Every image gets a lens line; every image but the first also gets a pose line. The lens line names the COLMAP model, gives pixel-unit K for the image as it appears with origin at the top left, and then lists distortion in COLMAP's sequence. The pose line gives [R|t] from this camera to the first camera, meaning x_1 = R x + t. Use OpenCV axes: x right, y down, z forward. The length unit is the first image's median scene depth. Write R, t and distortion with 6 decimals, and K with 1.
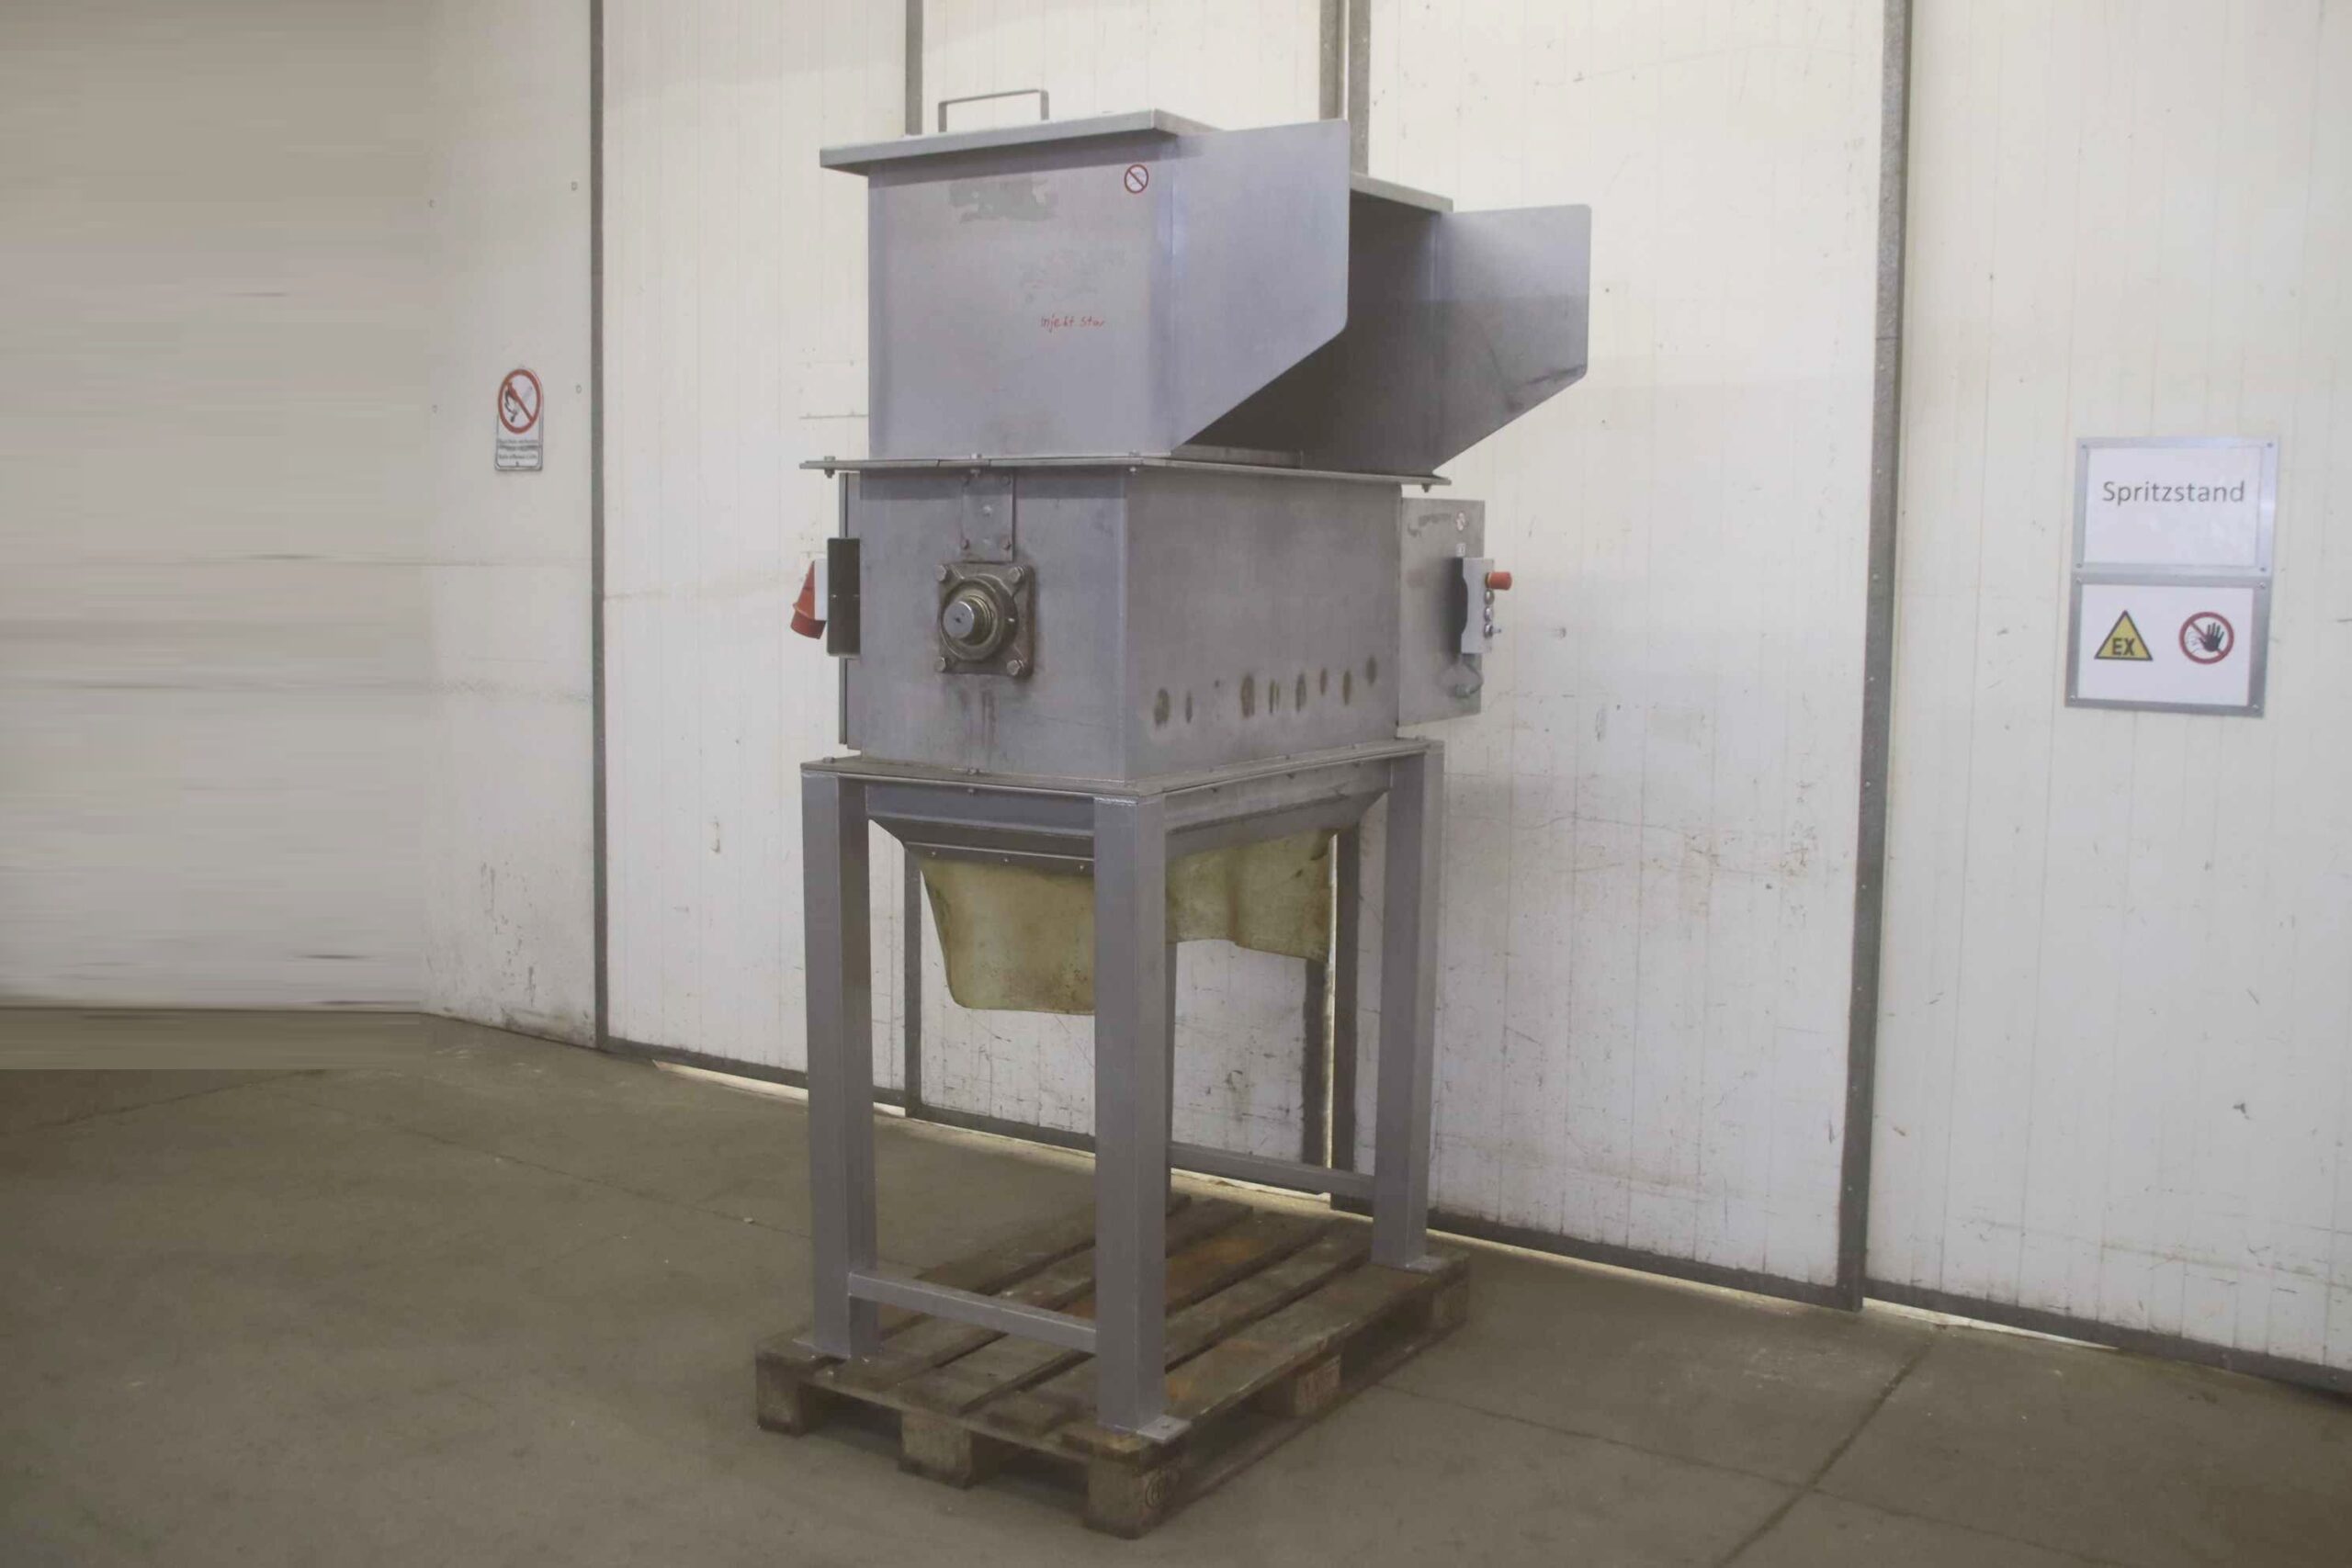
lens RADIAL K [[2284.5, 0, 1176.0], [0, 2284.5, 784.0], [0, 0, 1]] dist [-0.132033, 0.189497]
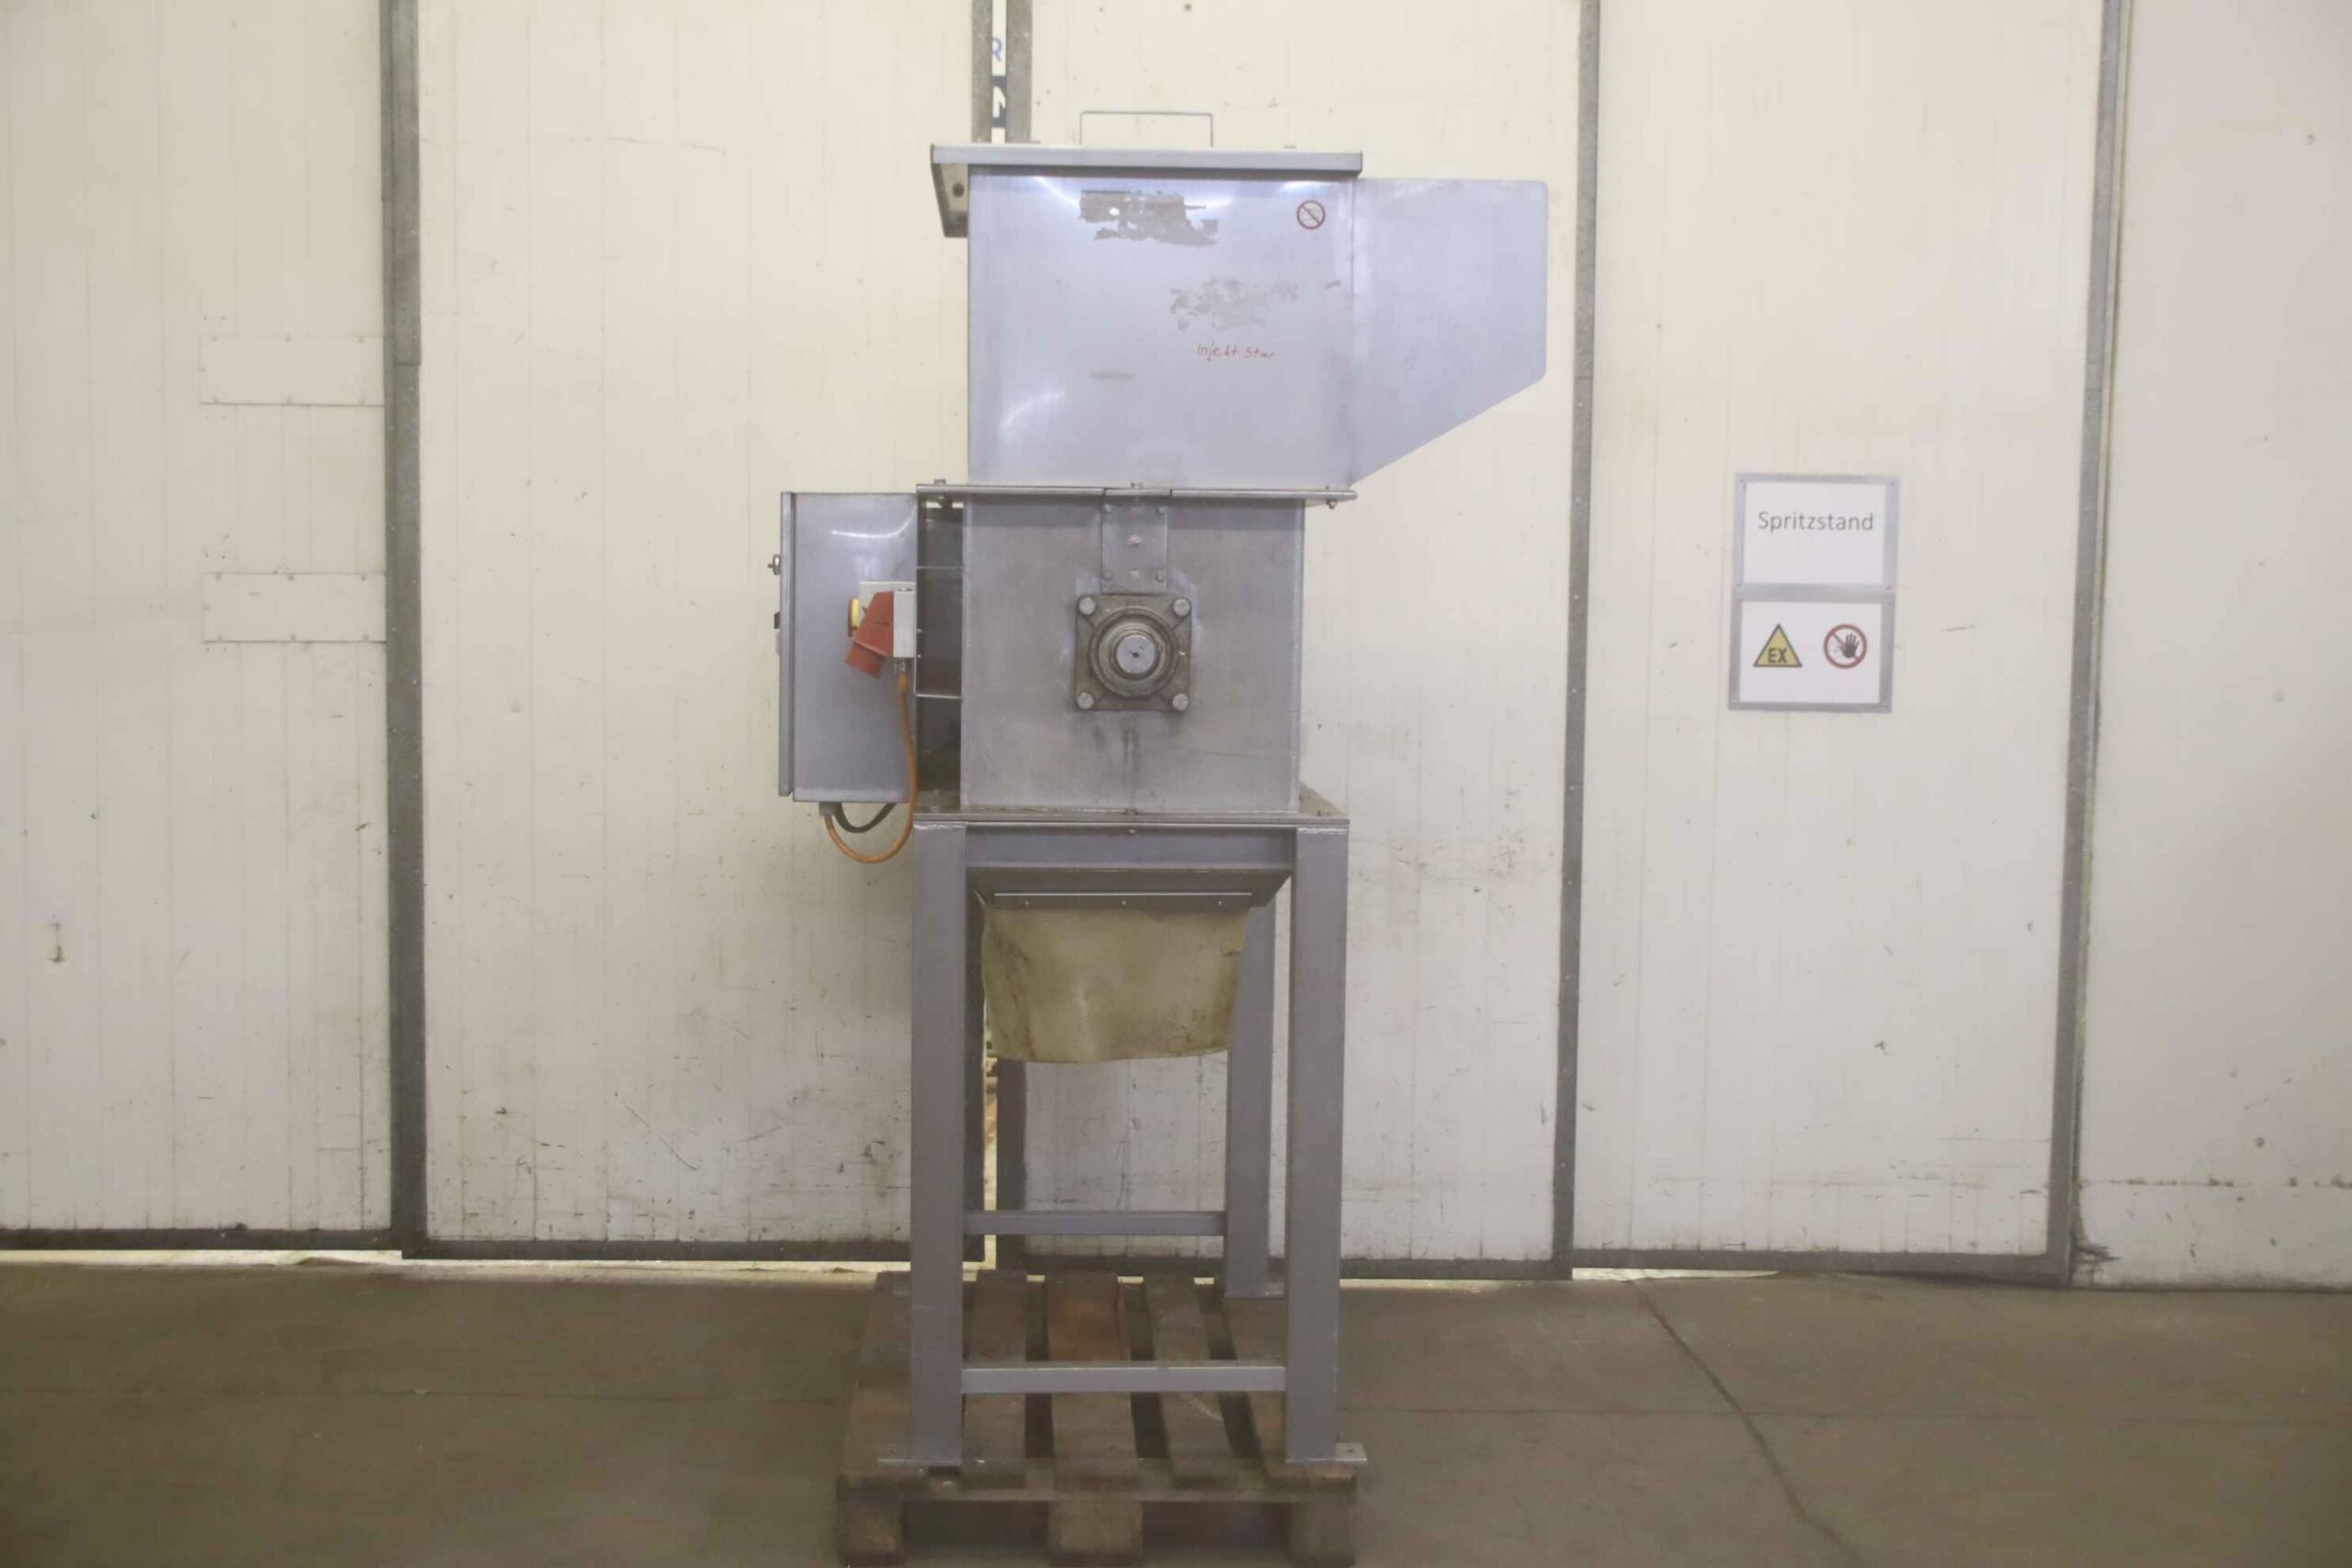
lens RADIAL K [[2760.9, 0, 1176.0], [0, 2760.9, 784.0], [0, 0, 1]] dist [-0.040011, 0.011910]
pose [[0.813127, -0.047085, 0.580179, -0.647736], [0.056599, 0.998396, 0.001702, -0.015472], [-0.579328, 0.031453, 0.814487, 0.033501]]
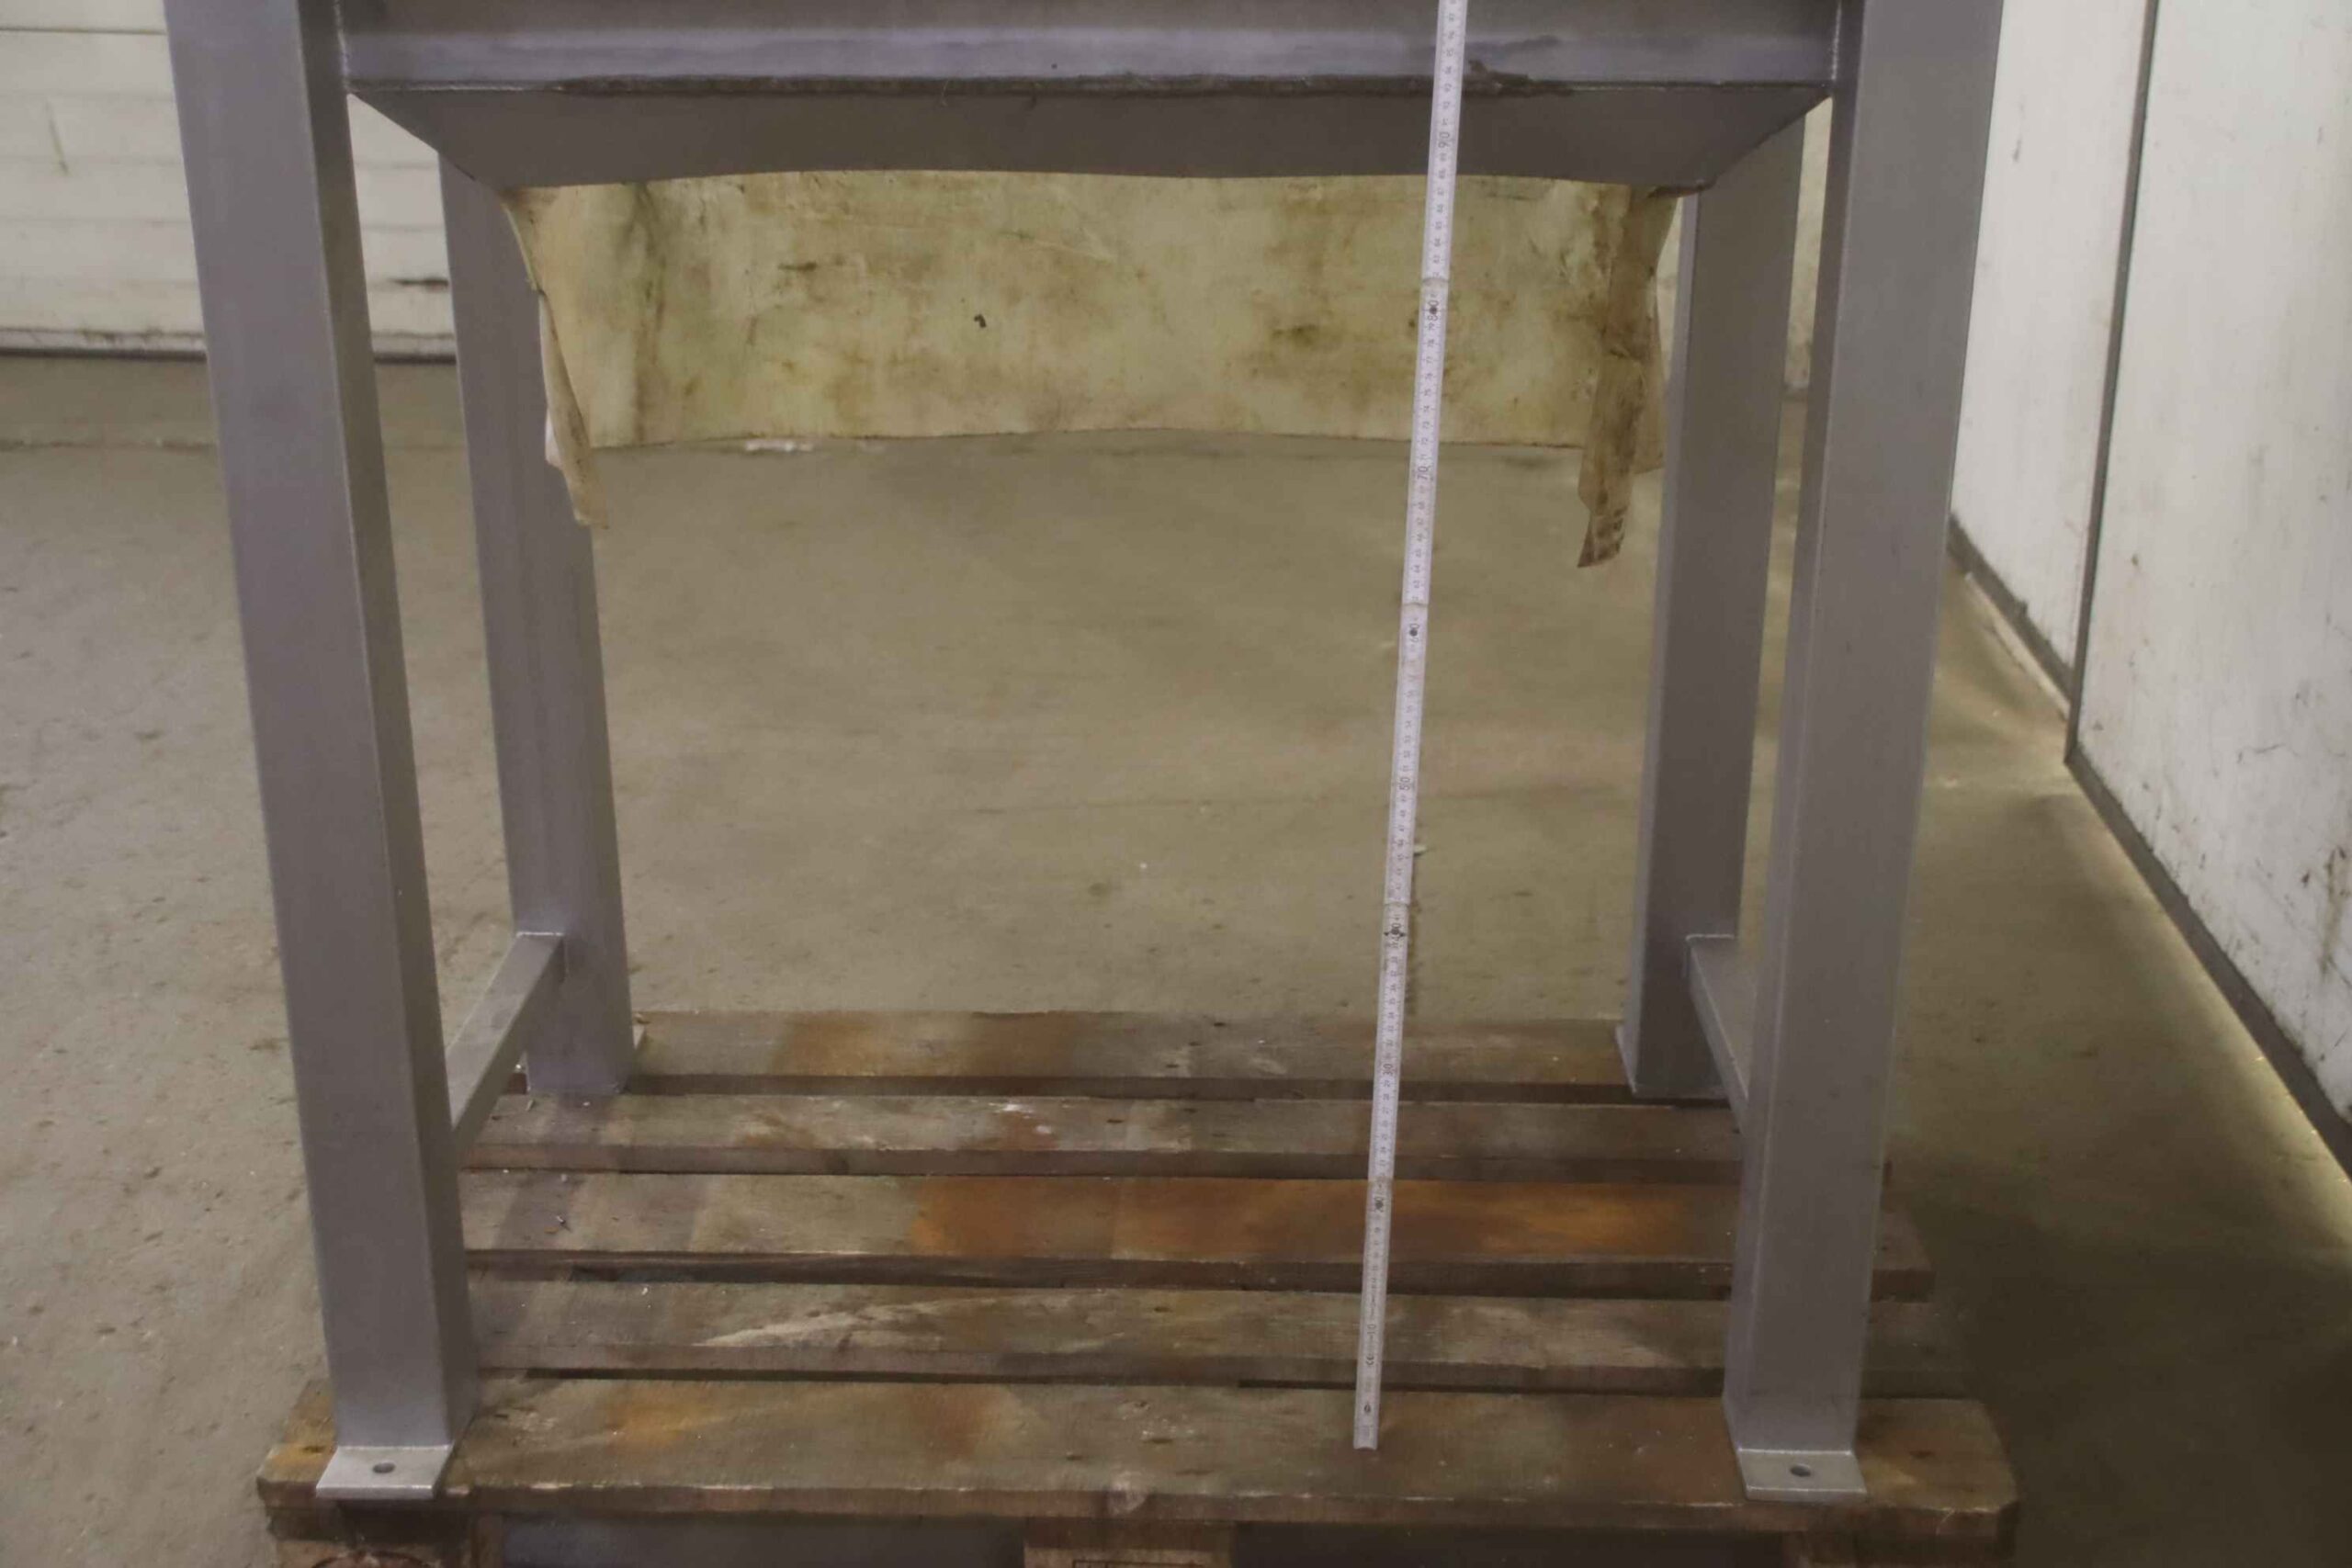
lens RADIAL K [[3102.6, 0, 1176.0], [0, 3102.6, 784.0], [0, 0, 1]] dist [0.003142, 0.012122]
pose [[0.512374, 0.273672, -0.813988, 0.445988], [-0.083894, 0.959279, 0.269713, -0.014480], [0.854654, -0.069905, 0.514470, 0.706678]]
